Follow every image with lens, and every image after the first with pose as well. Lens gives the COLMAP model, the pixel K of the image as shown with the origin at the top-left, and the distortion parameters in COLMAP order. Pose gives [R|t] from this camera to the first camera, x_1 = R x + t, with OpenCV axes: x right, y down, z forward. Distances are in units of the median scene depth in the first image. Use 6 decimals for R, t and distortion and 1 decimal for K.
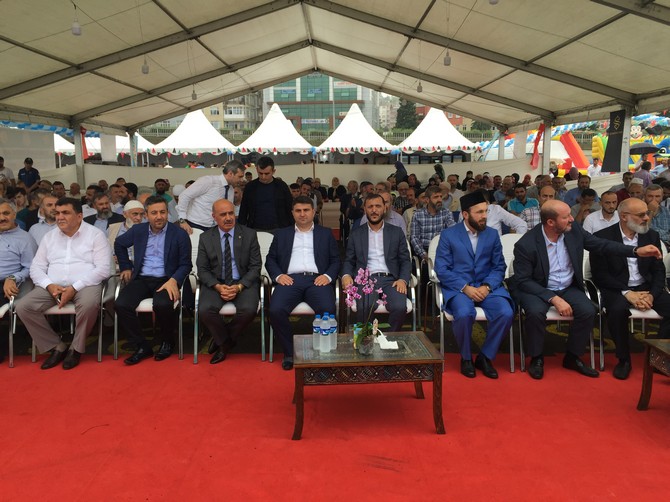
lens RADIAL K [[560.9, 0, 335.0], [0, 560.9, 251.0], [0, 0, 1]] dist [0.016583, 0.000436]
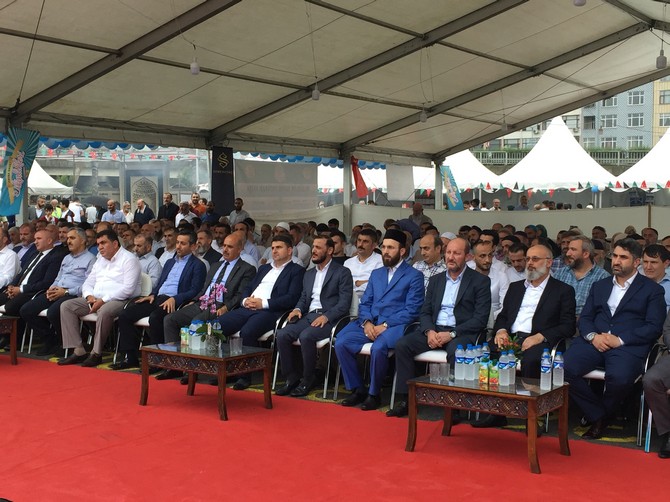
lens RADIAL K [[948.3, 0, 335.0], [0, 948.3, 251.0], [0, 0, 1]] dist [-0.005204, 0.010272]
pose [[0.829157, 0.039458, -0.557622, 0.175646], [-0.098605, 0.992189, -0.076413, 0.008160], [0.550251, 0.118343, 0.826570, -0.056020]]
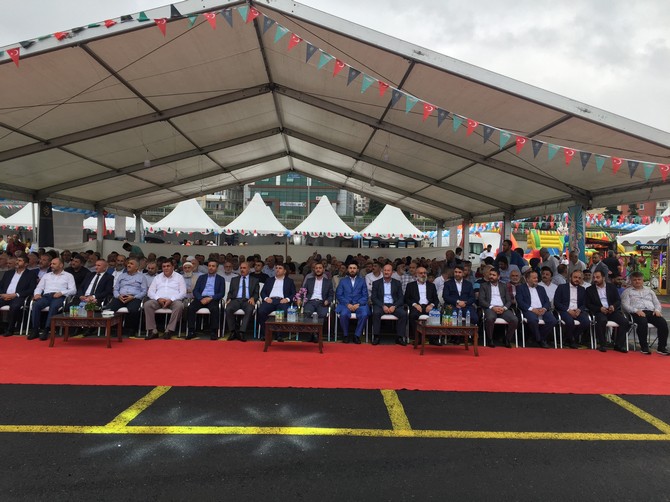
lens RADIAL K [[560.9, 0, 335.0], [0, 560.9, 251.0], [0, 0, 1]] dist [0.016583, 0.000436]
pose [[0.998461, 0.033666, 0.044077, 0.009490], [-0.027045, 0.989350, -0.143022, 0.024160], [-0.048423, 0.141610, 0.988737, -0.171659]]
